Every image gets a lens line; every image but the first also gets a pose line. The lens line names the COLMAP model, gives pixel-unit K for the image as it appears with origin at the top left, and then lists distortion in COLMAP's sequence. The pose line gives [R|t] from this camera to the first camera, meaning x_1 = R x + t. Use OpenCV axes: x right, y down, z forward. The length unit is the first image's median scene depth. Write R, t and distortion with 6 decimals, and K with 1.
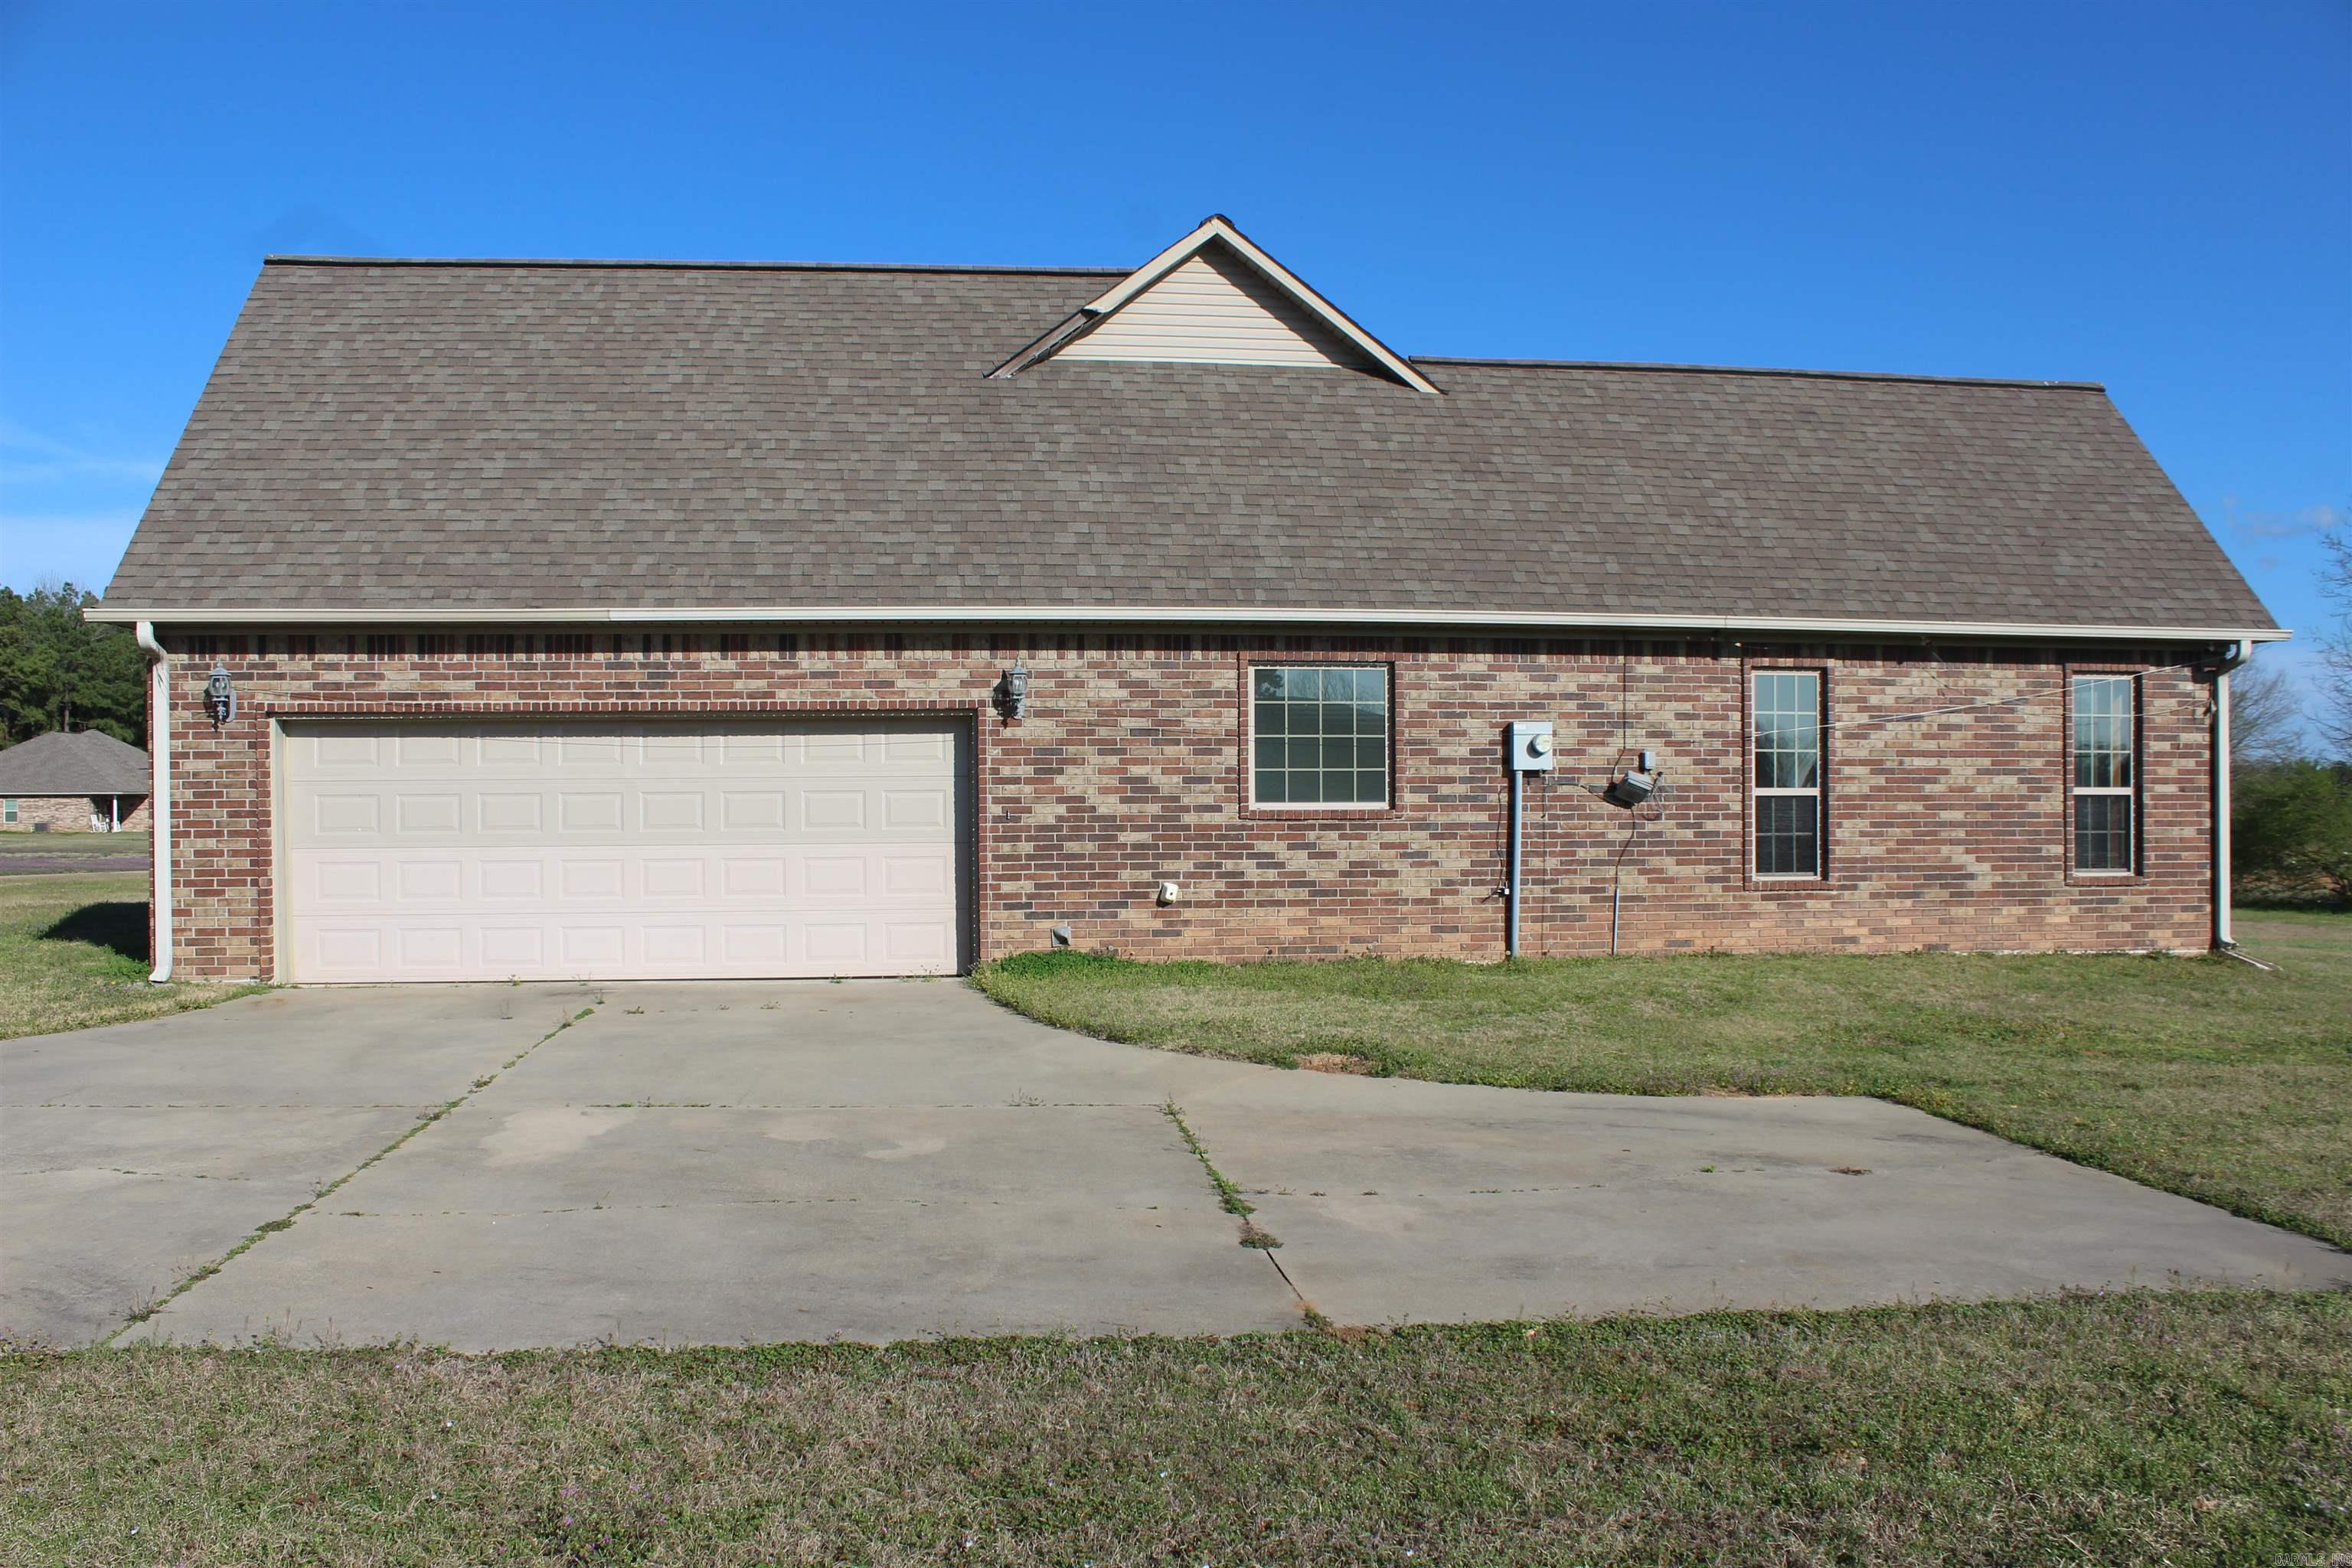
lens RADIAL K [[1986.0, 0, 1178.9], [0, 1986.0, 842.0], [0, 0, 1]] dist [-0.182675, 0.177169]
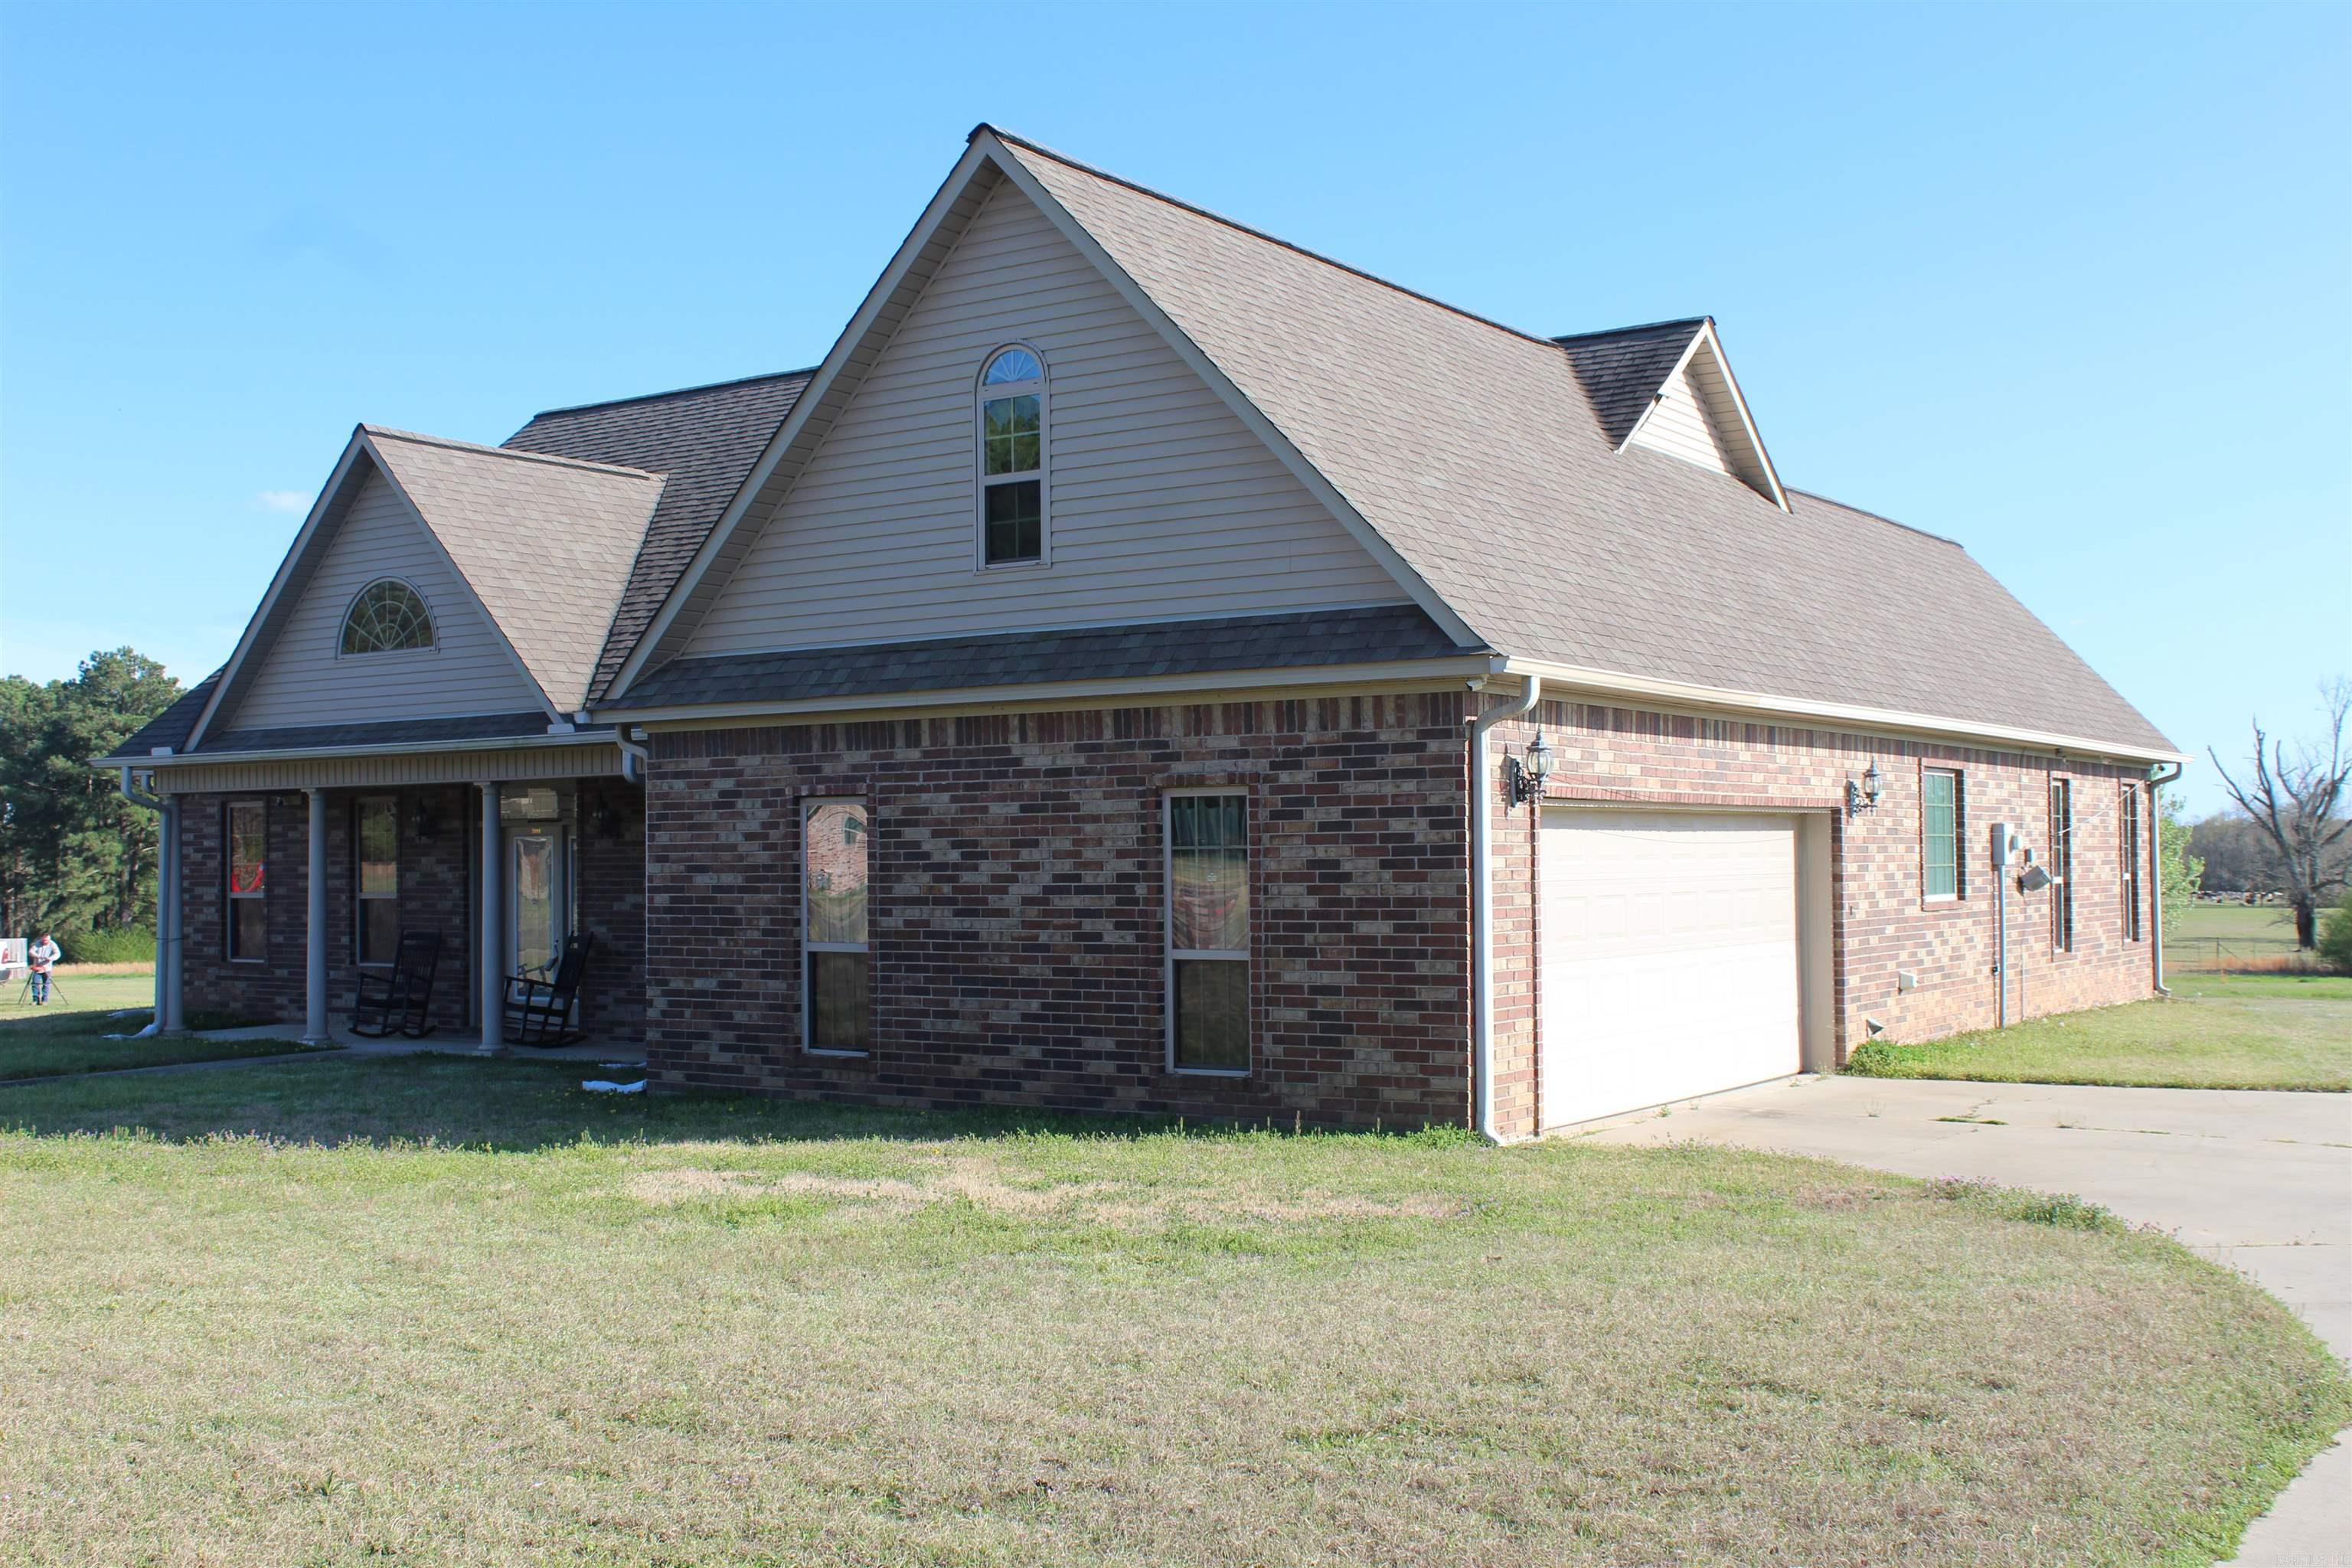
lens RADIAL K [[2477.8, 0, 1183.7], [0, 2477.8, 812.4], [0, 0, 1]] dist [-0.152814, 0.261834]
pose [[0.681839, 0.013504, 0.731378, -1.150843], [0.016048, 0.999313, -0.033412, -0.025626], [-0.731327, 0.034519, 0.681153, 0.355298]]
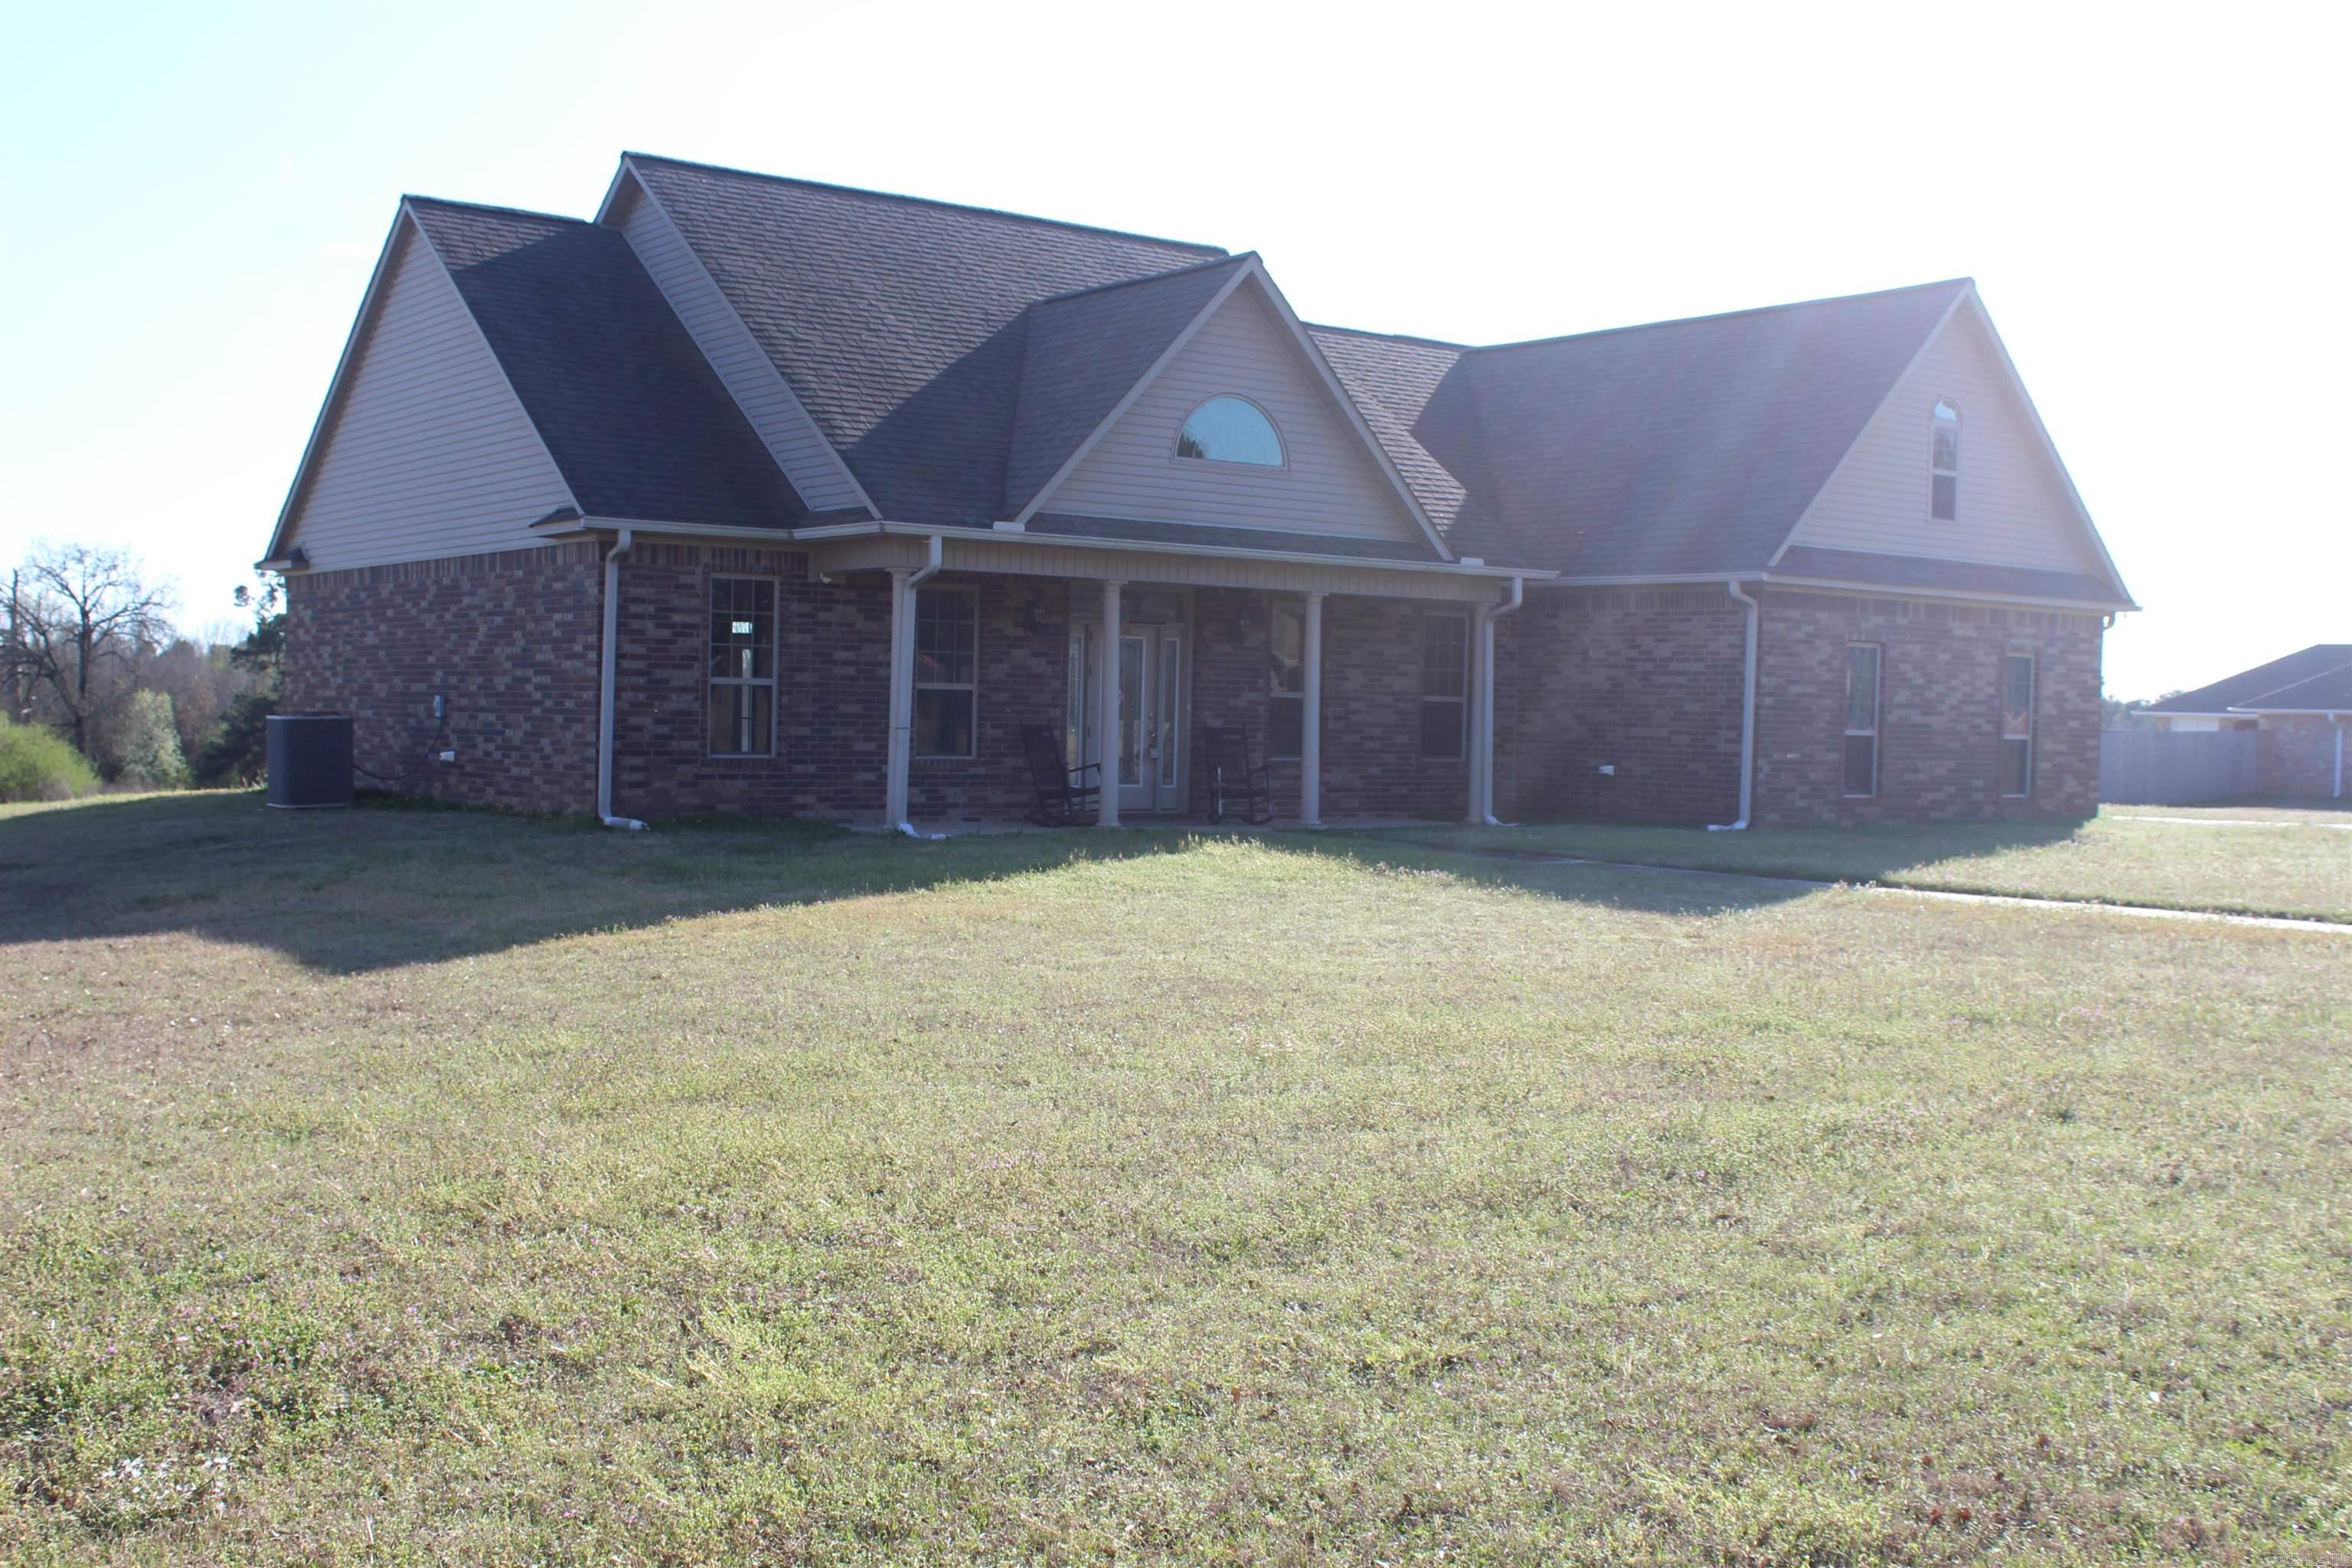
lens RADIAL K [[2477.8, 0, 1183.7], [0, 2477.8, 812.4], [0, 0, 1]] dist [-0.152814, 0.261834]
pose [[-0.474399, -0.038871, 0.879451, -2.133135], [-0.004884, 0.999125, 0.041526, -0.015556], [-0.880296, 0.015405, -0.474174, 3.553270]]
